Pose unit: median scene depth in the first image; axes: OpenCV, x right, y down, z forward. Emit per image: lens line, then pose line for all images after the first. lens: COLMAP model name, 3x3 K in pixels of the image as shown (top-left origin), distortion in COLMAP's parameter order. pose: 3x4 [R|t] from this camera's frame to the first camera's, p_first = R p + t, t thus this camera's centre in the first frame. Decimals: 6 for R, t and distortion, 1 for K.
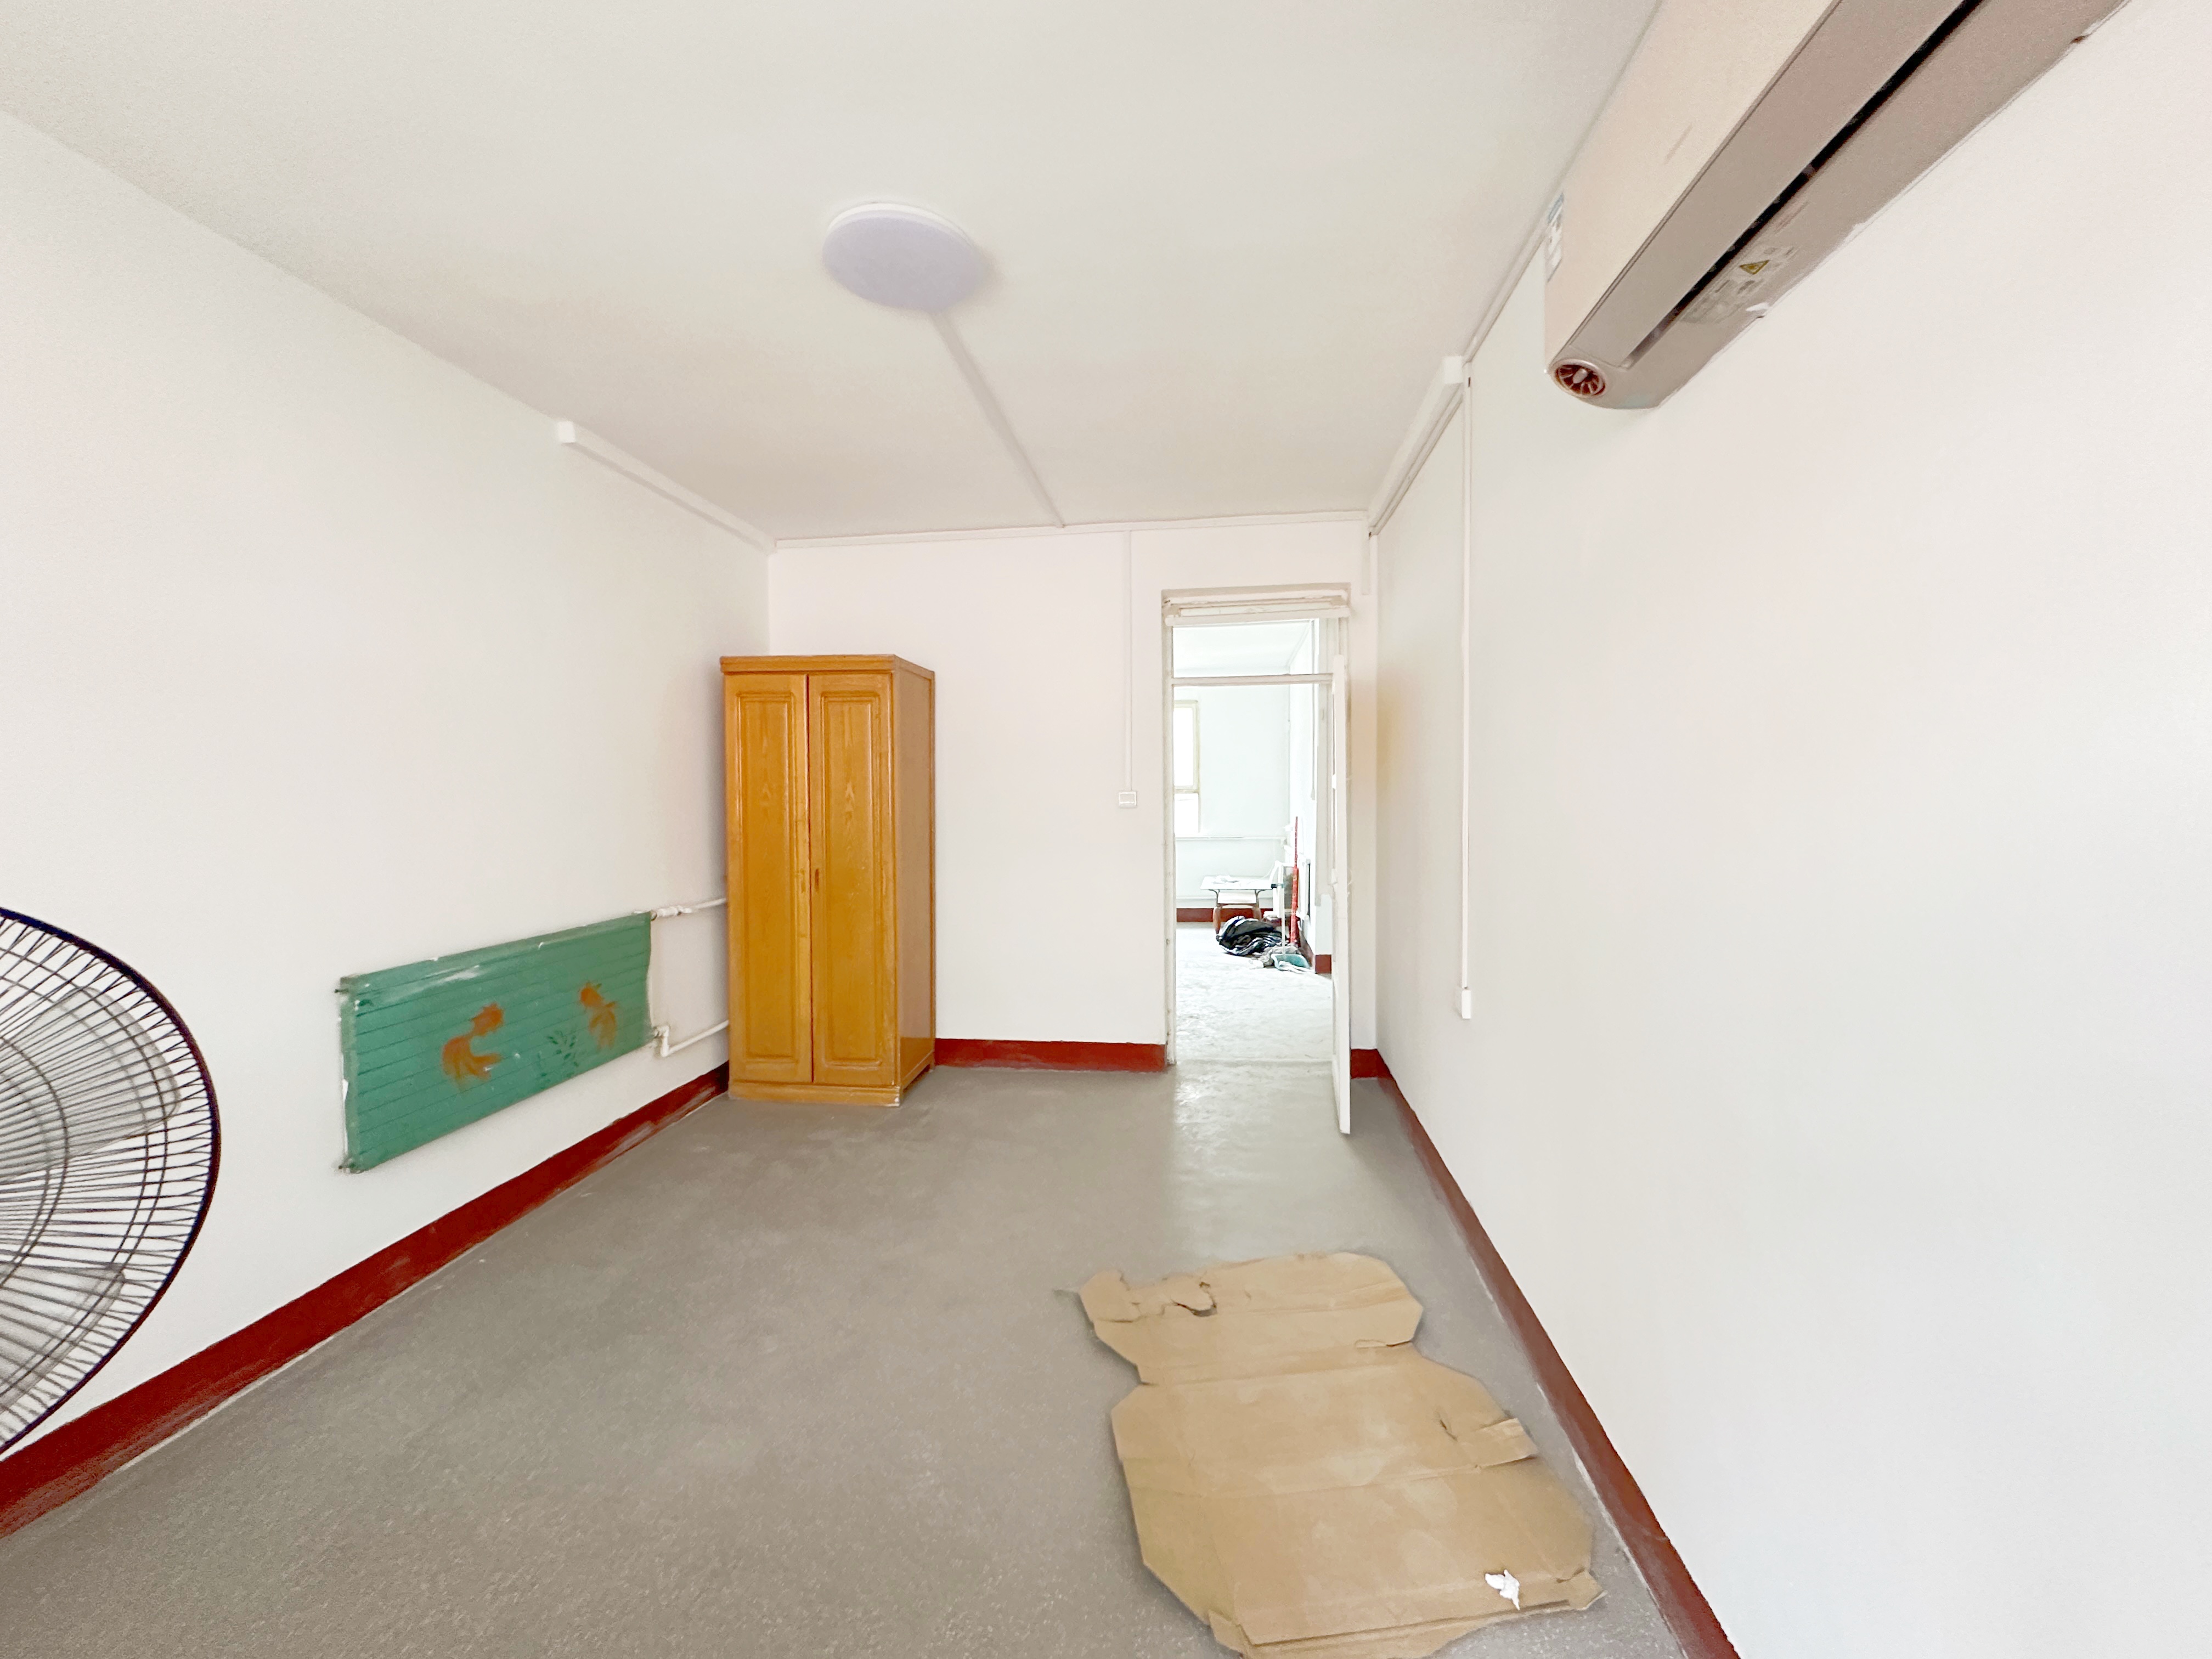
lens RADIAL K [[885.5, 0, 1103.9], [0, 885.5, 816.5], [0, 0, 1]] dist [-0.001438, -0.000140]
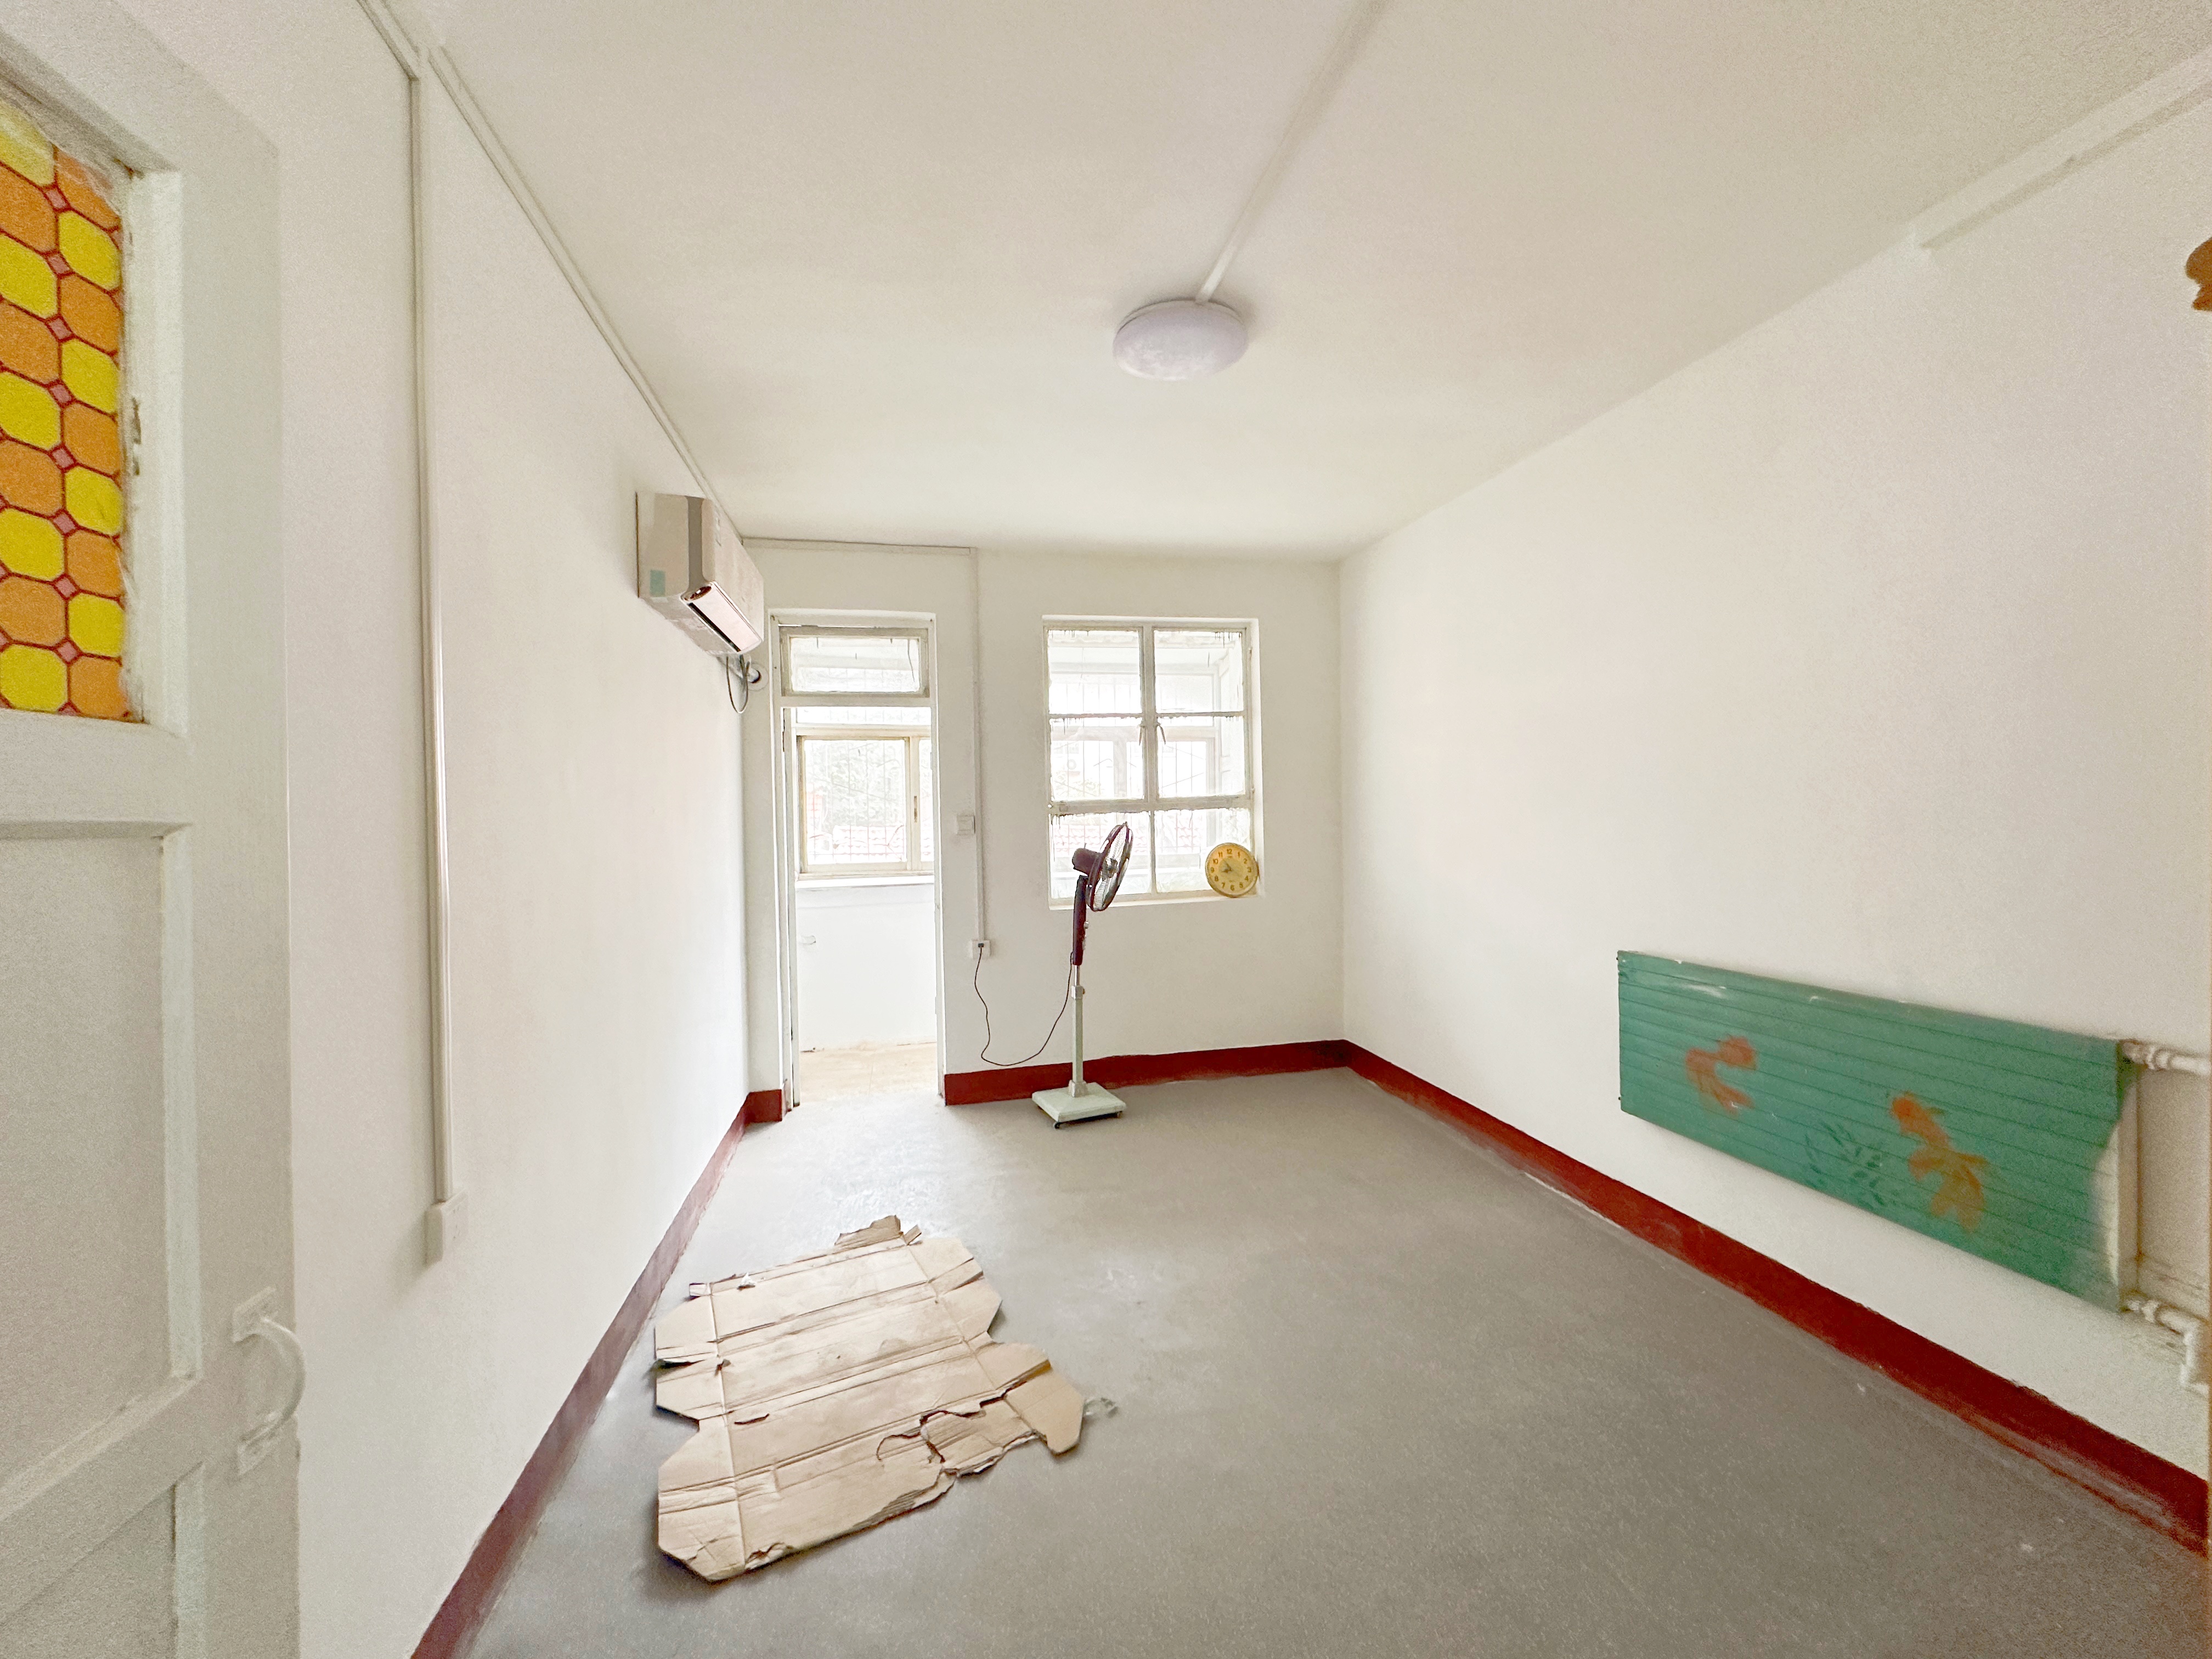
lens RADIAL K [[885.5, 0, 1101.7], [0, 885.5, 822.0], [0, 0, 1]] dist [-0.001438, -0.000140]
pose [[-0.942458, 0.026780, -0.333250, 0.201167], [0.014500, 0.999123, 0.039282, -0.048019], [0.334010, 0.032189, -0.942020, 1.589432]]
